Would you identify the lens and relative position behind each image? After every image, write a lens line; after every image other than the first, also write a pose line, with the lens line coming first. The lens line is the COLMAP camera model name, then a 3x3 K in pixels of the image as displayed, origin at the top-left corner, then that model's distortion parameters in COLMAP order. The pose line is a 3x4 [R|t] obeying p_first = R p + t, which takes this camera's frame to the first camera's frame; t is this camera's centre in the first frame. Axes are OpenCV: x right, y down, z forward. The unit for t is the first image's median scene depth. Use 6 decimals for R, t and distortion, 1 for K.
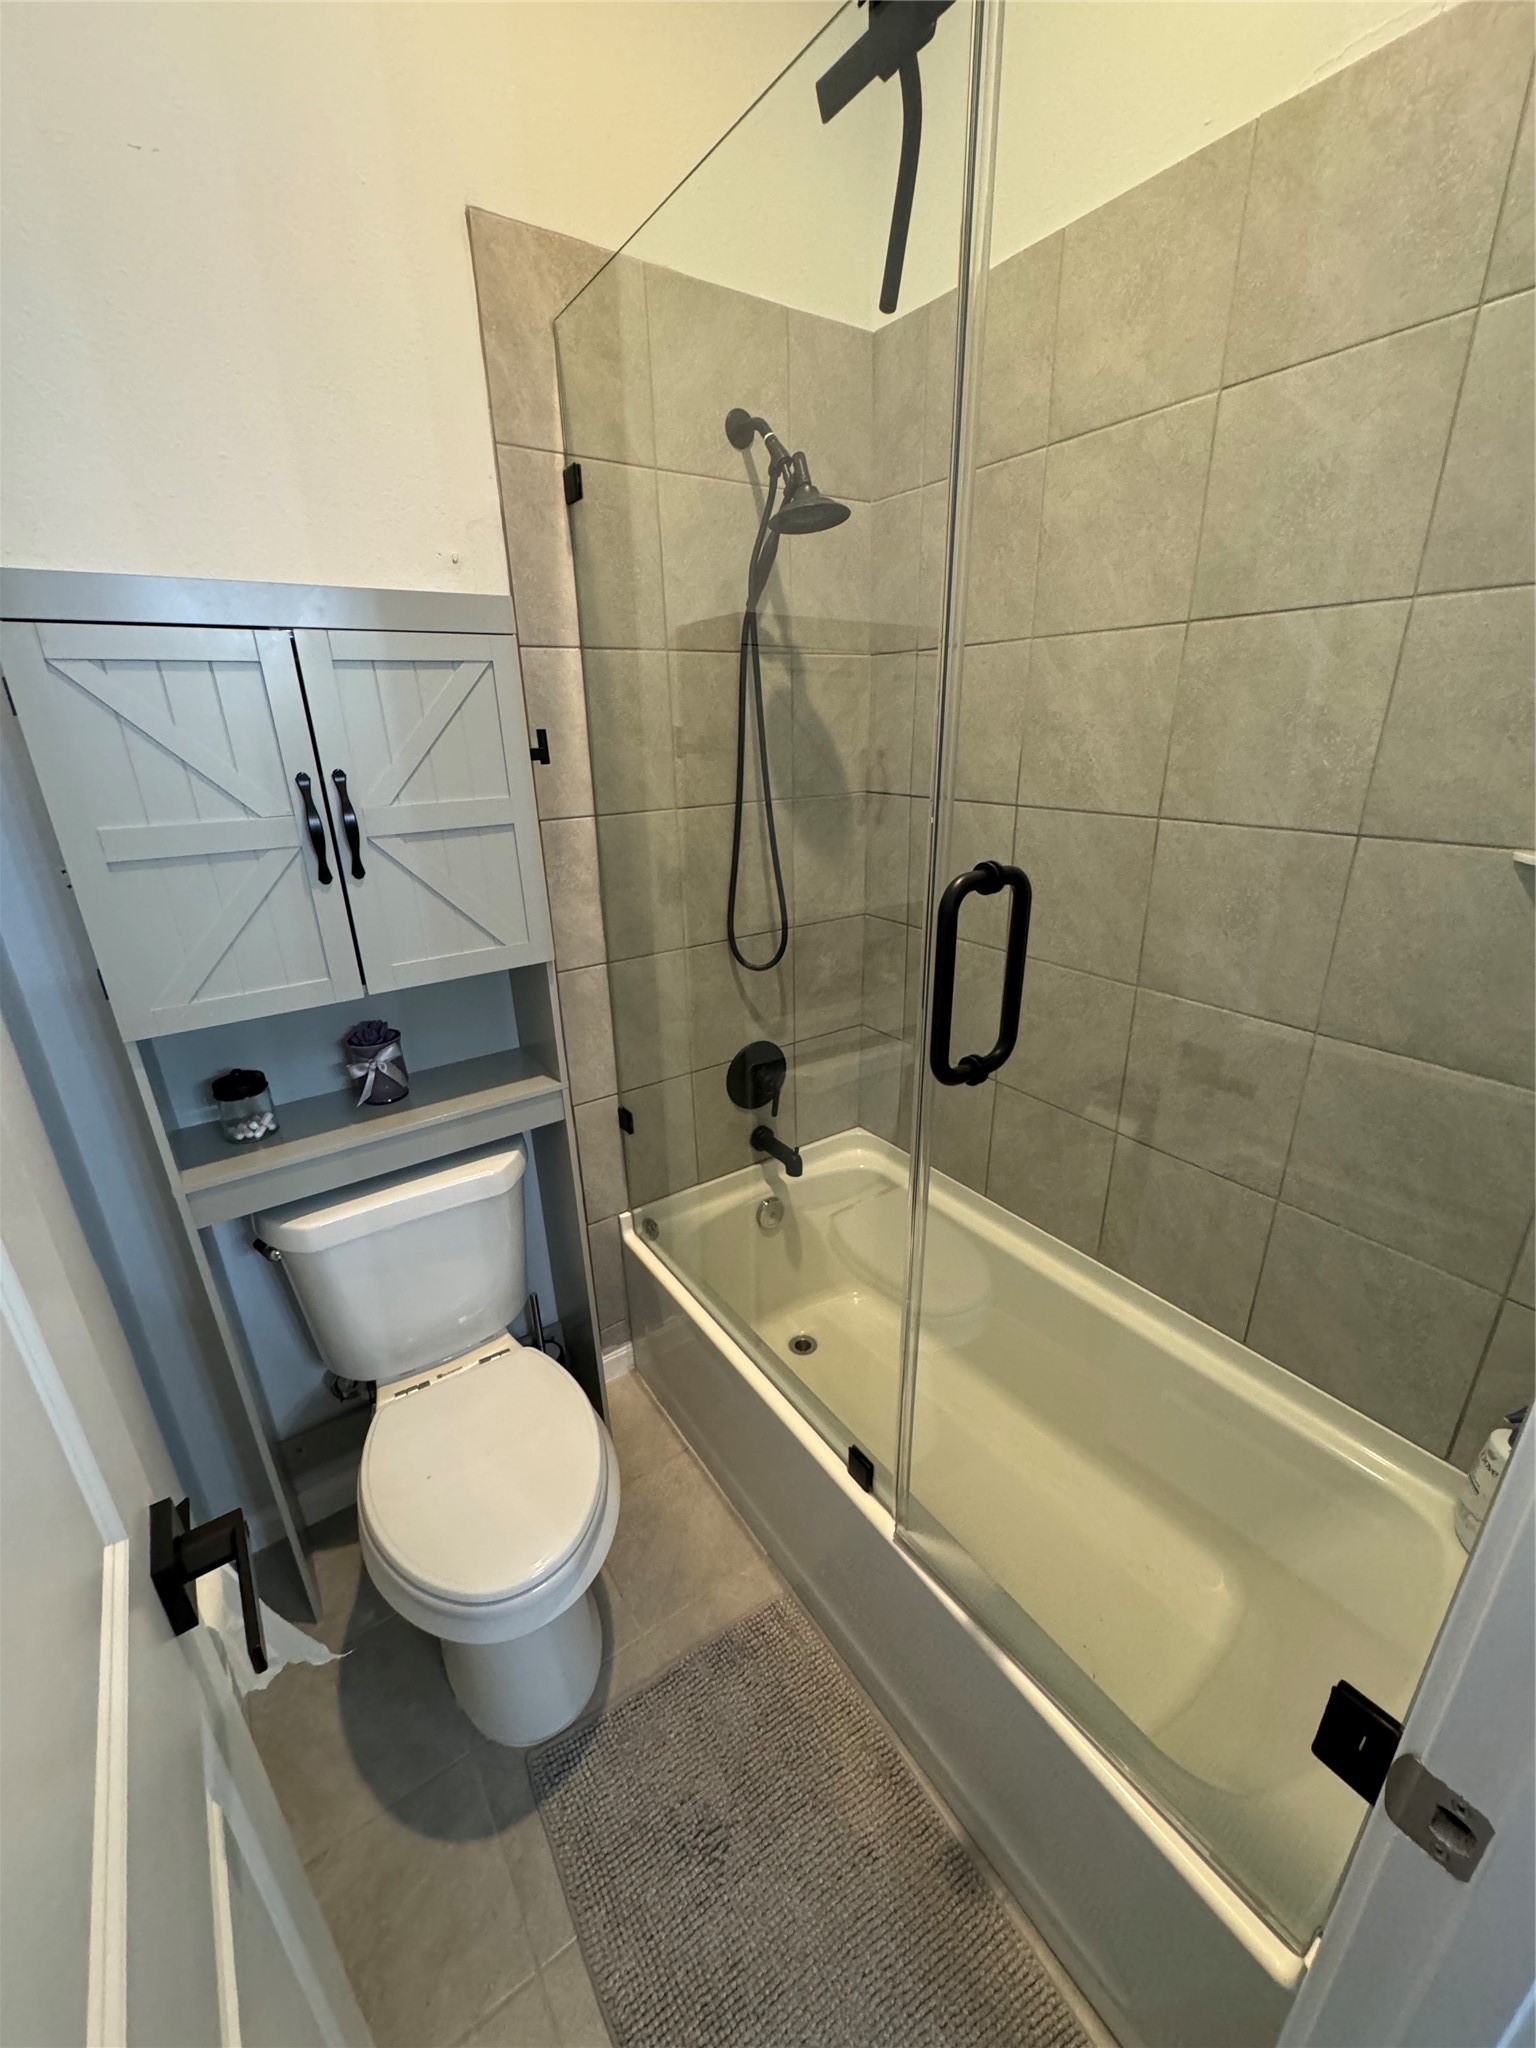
lens RADIAL K [[811.2, 0, 771.2], [0, 811.2, 1024.4], [0, 0, 1]] dist [-0.001138, 0.000297]
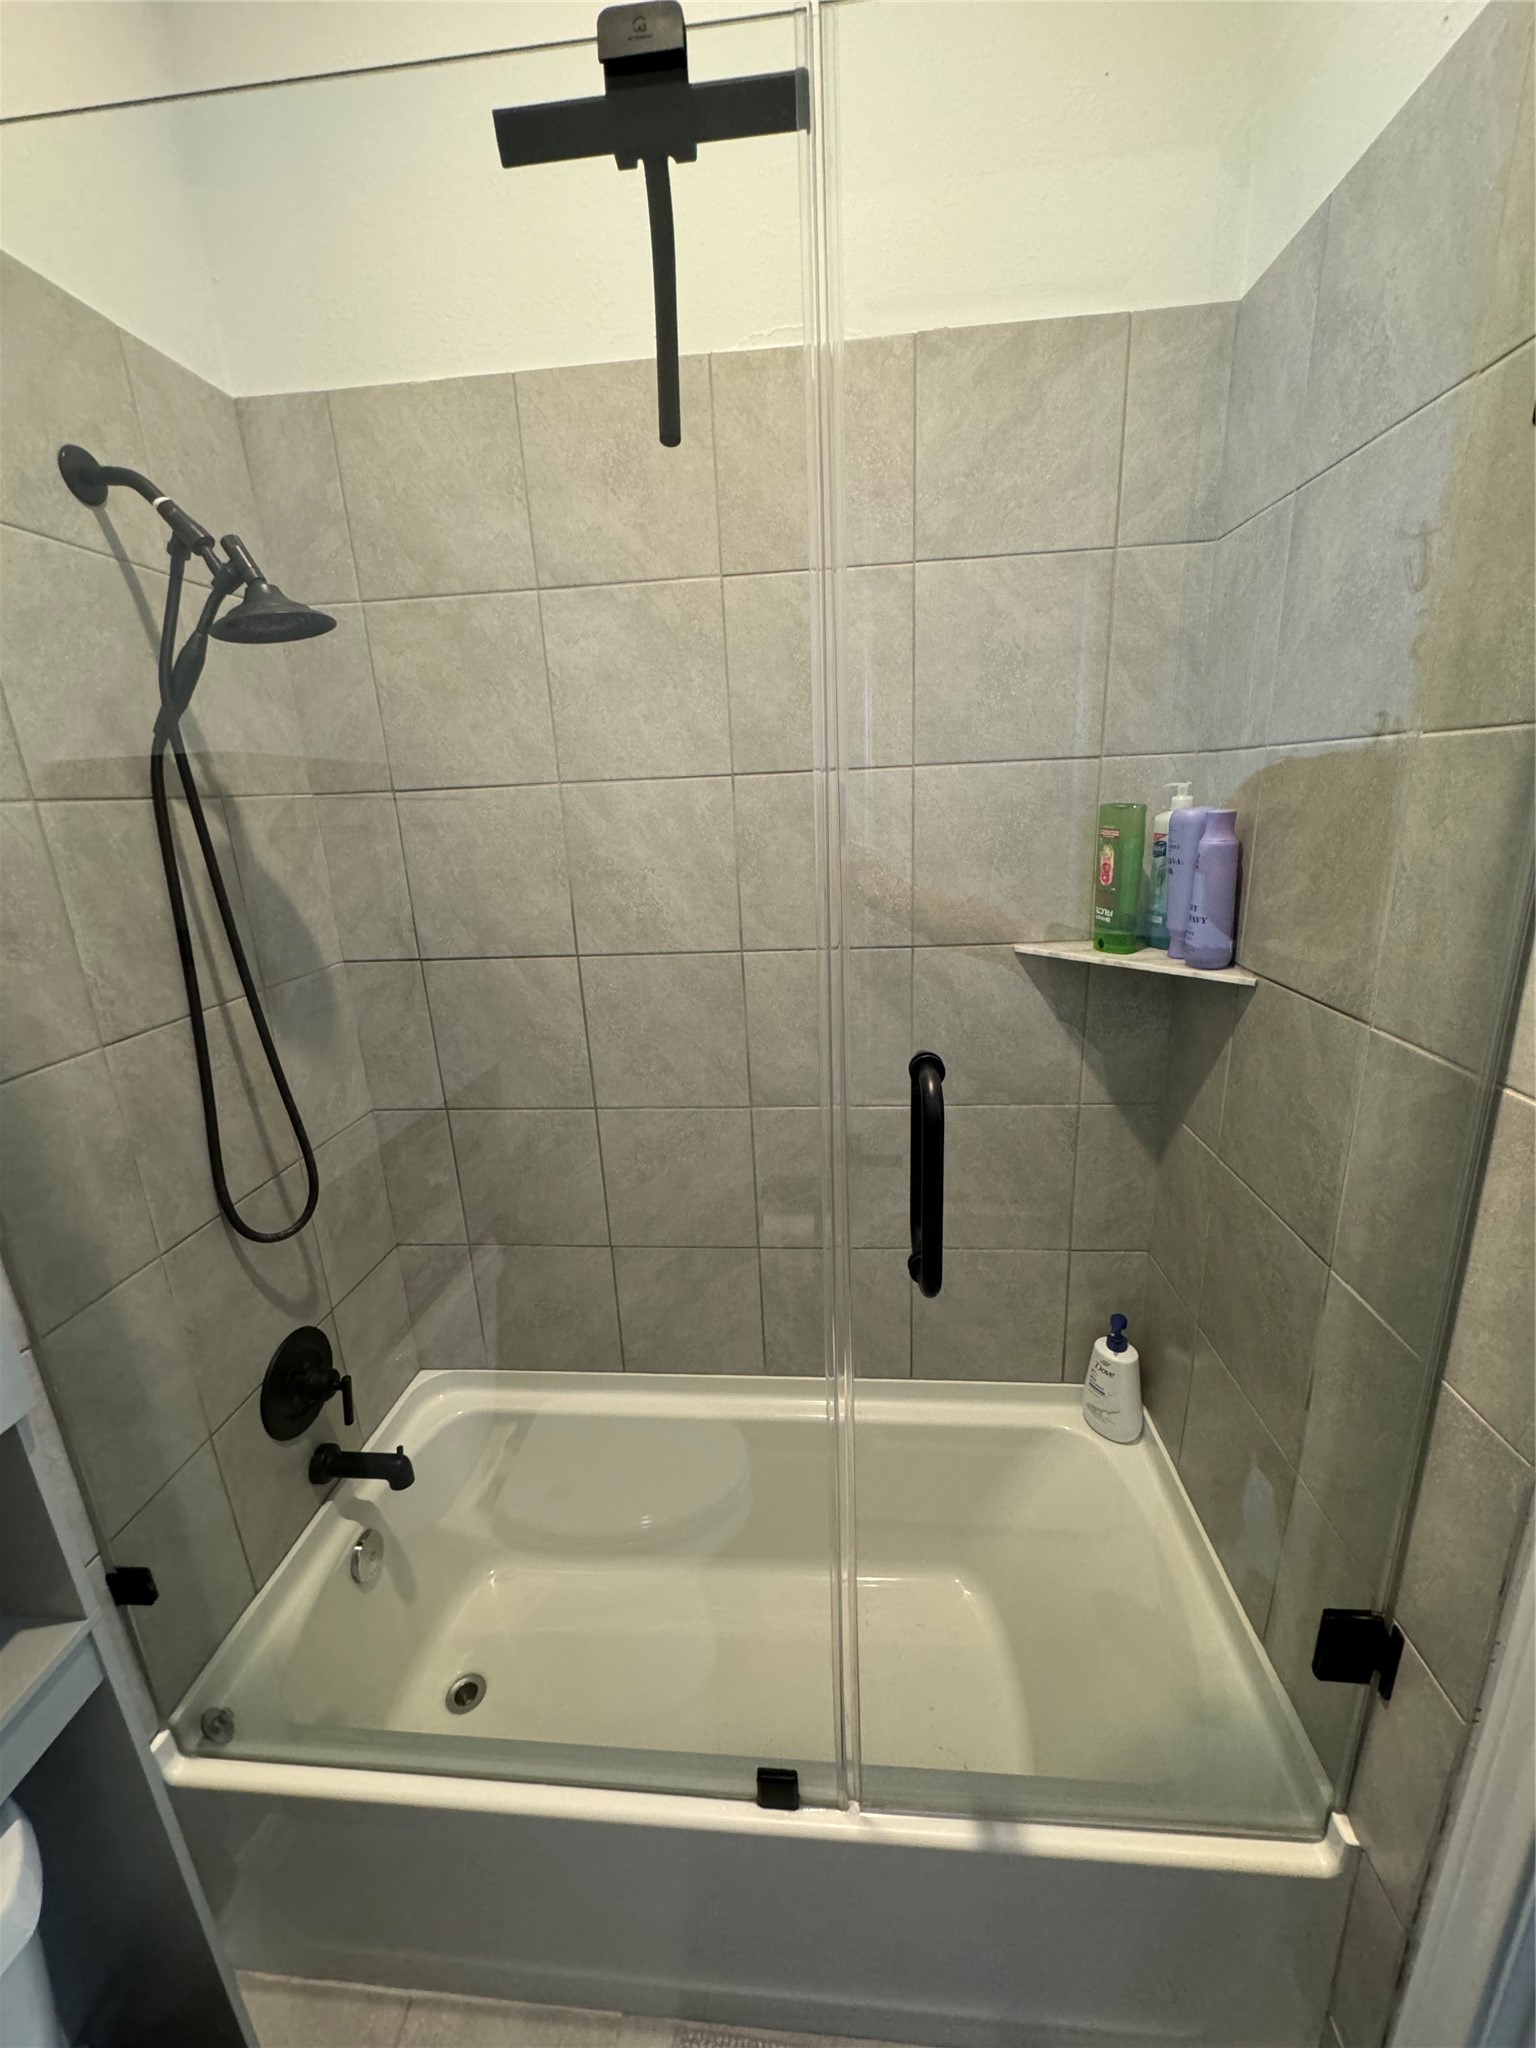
lens RADIAL K [[811.2, 0, 771.2], [0, 811.2, 1024.4], [0, 0, 1]] dist [-0.001138, 0.000297]
pose [[0.639869, -0.221144, 0.735978, -0.263836], [0.300403, 0.953476, 0.025323, -0.162588], [-0.707337, 0.204886, 0.676532, 0.256263]]
